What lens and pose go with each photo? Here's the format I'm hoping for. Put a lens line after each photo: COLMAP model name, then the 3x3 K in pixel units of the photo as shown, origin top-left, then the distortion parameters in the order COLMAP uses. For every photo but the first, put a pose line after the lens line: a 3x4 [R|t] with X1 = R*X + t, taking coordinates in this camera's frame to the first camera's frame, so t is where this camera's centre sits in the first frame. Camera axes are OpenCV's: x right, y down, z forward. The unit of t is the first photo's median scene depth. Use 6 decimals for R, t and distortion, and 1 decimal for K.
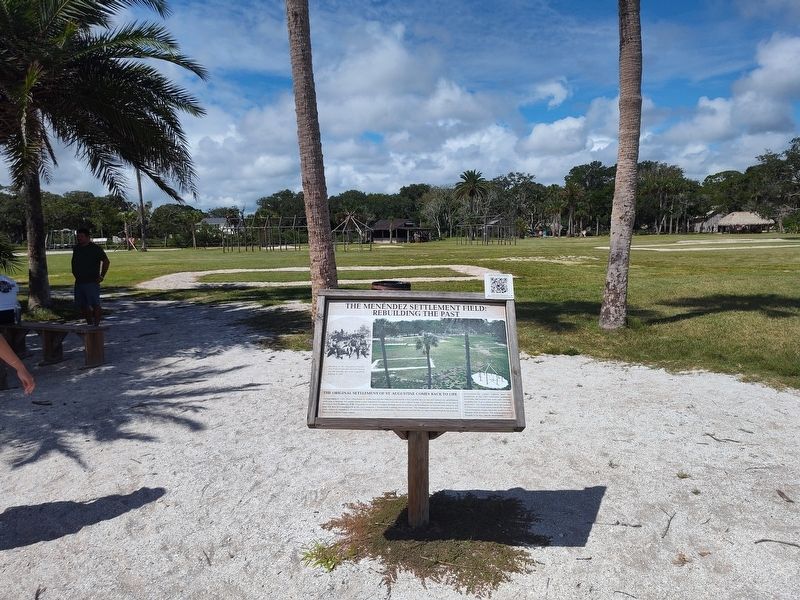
lens RADIAL K [[531.5, 0, 405.9], [0, 531.5, 290.2], [0, 0, 1]] dist [0.034062, -0.041674]
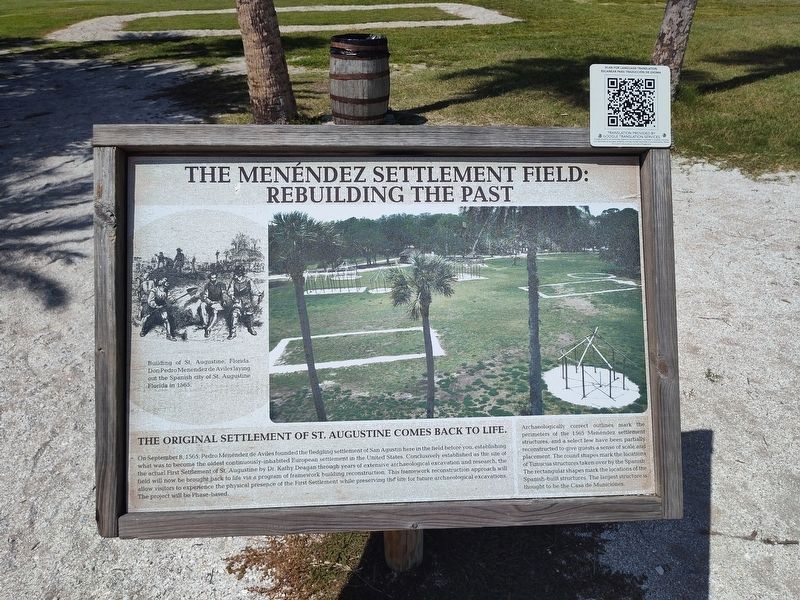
lens RADIAL K [[531.5, 0, 405.9], [0, 531.5, 290.2], [0, 0, 1]] dist [0.034062, -0.041674]
pose [[0.999359, -0.021951, 0.028278, 0.017517], [0.007554, 0.901458, 0.432801, -0.051864], [-0.034992, -0.432310, 0.901046, 0.659041]]
